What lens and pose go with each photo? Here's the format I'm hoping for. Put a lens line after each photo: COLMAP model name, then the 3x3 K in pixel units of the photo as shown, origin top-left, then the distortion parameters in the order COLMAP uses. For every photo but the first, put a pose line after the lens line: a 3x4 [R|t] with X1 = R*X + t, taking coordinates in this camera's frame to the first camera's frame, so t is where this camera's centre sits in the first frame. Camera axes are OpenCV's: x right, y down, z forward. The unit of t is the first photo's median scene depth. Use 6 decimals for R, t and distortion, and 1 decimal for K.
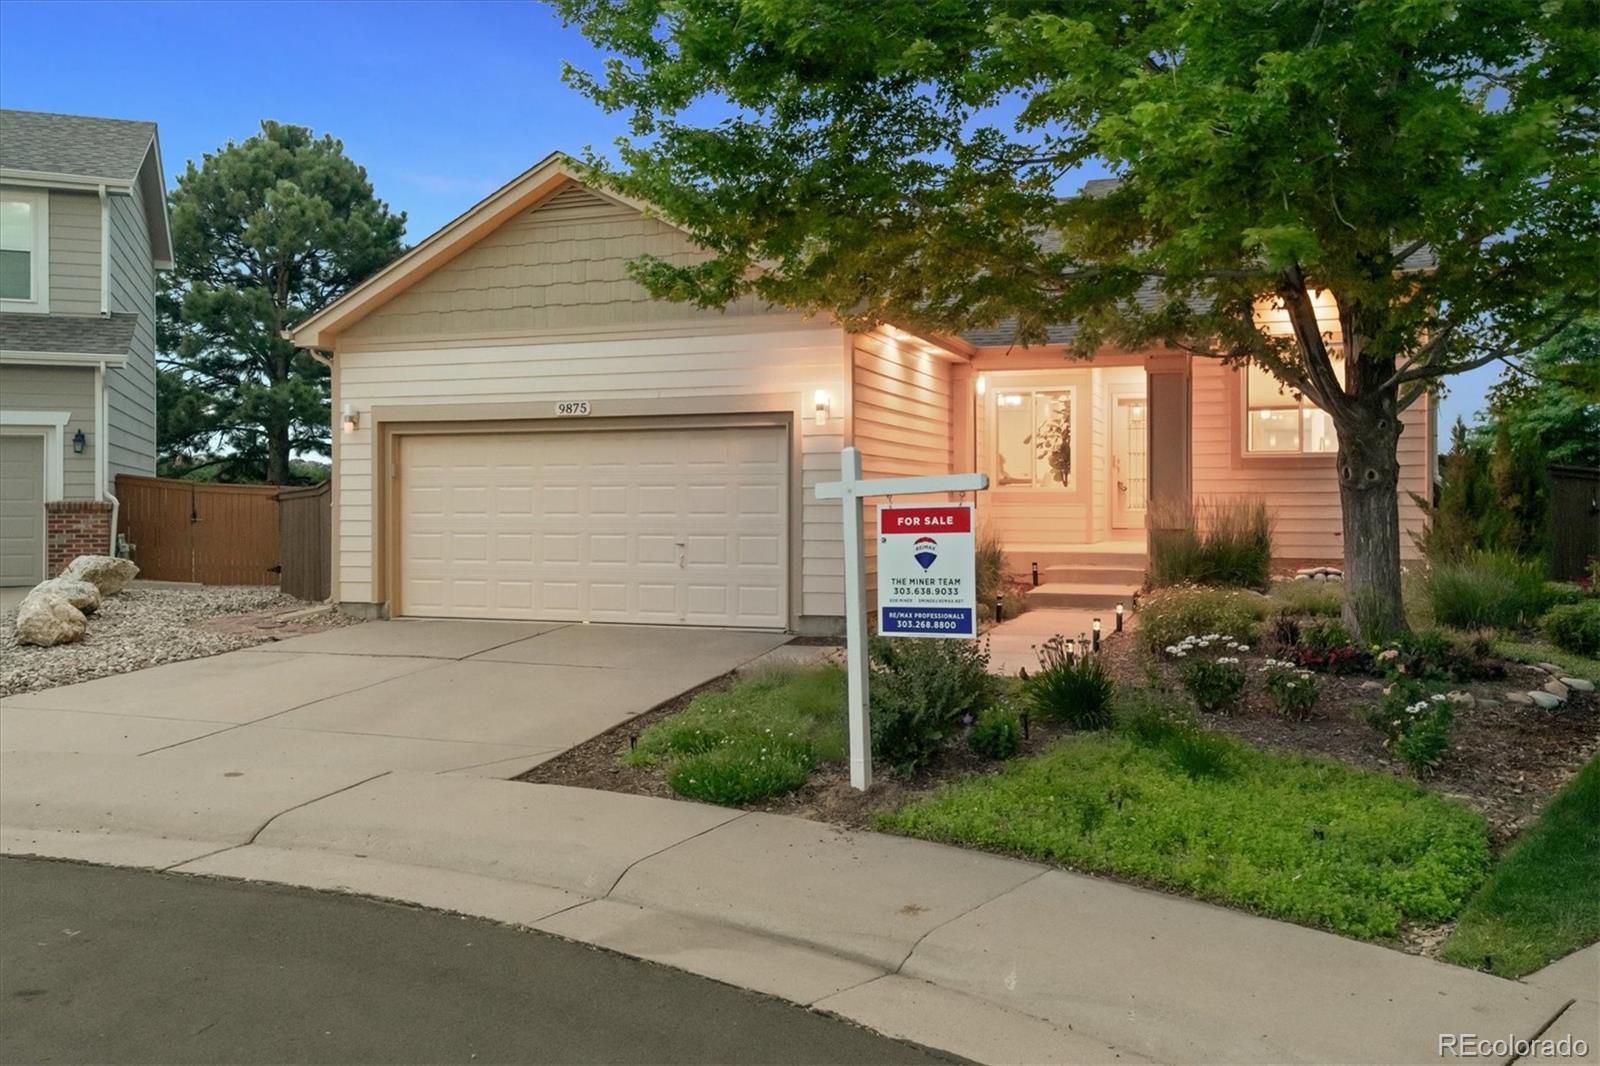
lens RADIAL K [[1336.2, 0, 809.0], [0, 1336.2, 529.9], [0, 0, 1]] dist [0.018649, 0.009144]
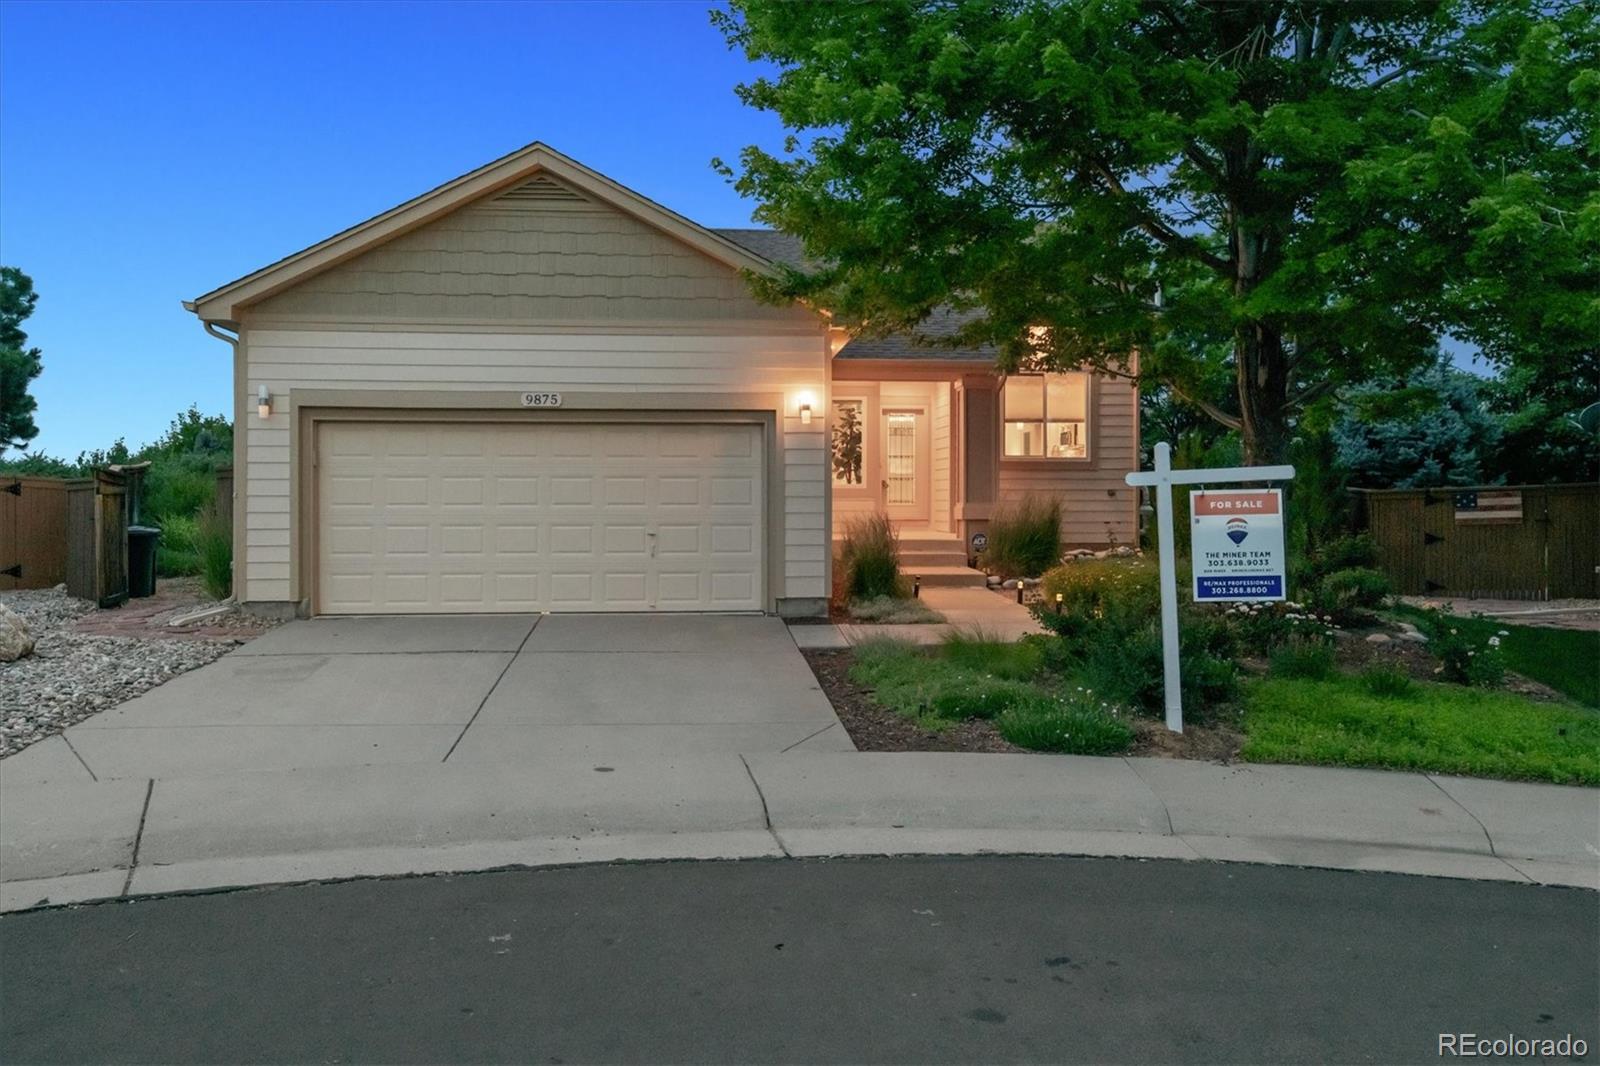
lens RADIAL K [[1228.7, 0, 797.3], [0, 1228.7, 529.7], [0, 0, 1]] dist [0.023744, -0.005209]
pose [[0.906427, -0.007128, 0.422302, -0.420782], [0.006694, 0.999974, 0.002509, 0.006000], [-0.422309, 0.000553, 0.906452, 0.089713]]
